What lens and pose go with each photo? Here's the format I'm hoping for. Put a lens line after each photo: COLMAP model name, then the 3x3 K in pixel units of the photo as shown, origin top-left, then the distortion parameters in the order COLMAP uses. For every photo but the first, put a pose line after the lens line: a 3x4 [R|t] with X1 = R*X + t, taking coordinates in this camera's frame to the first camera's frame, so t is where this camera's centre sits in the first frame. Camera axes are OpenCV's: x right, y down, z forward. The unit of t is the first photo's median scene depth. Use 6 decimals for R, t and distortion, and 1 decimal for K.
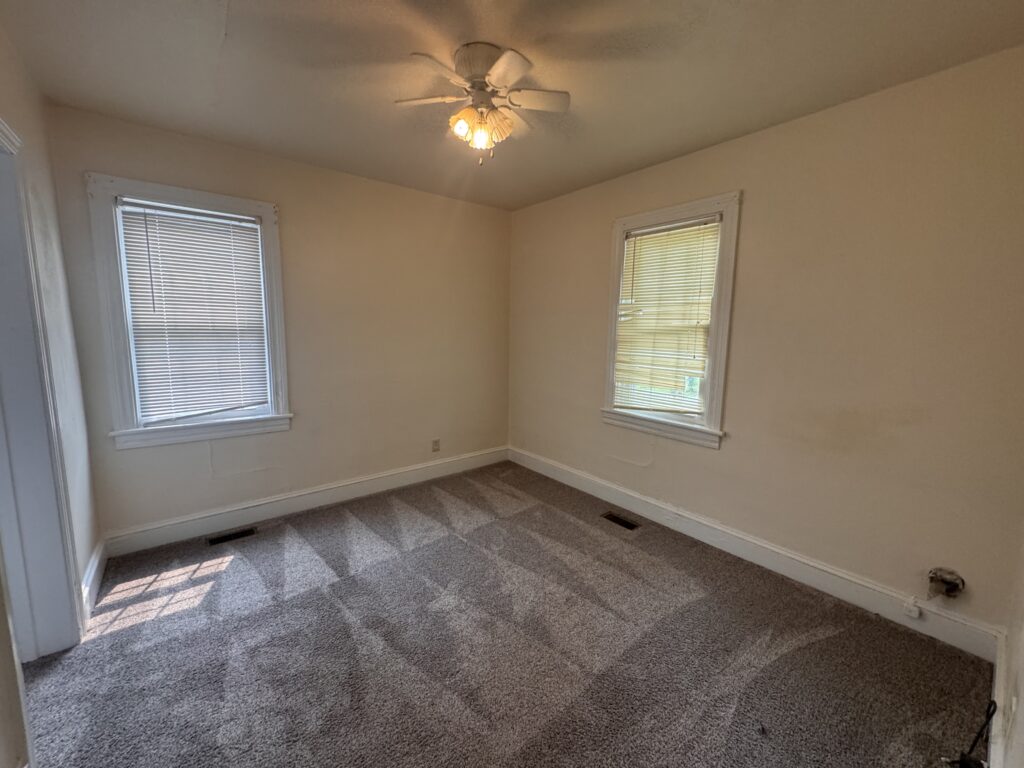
lens RADIAL K [[408.4, 0, 512.0], [0, 408.4, 384.0], [0, 0, 1]] dist [0.000306, 0.000190]
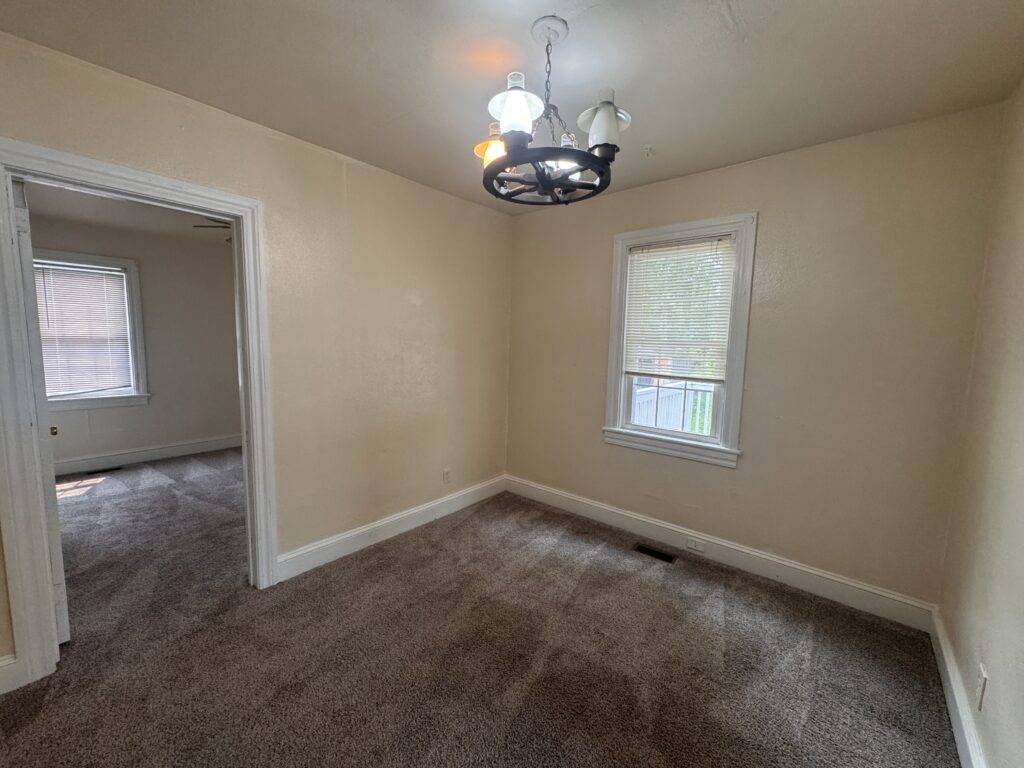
lens RADIAL K [[410.5, 0, 512.0], [0, 410.5, 384.0], [0, 0, 1]] dist [-0.000901, -0.000054]
pose [[0.982956, -0.015882, 0.183153, 0.630767], [0.020787, 0.999474, -0.024893, 0.125166], [-0.182661, 0.028276, 0.982769, -0.930919]]
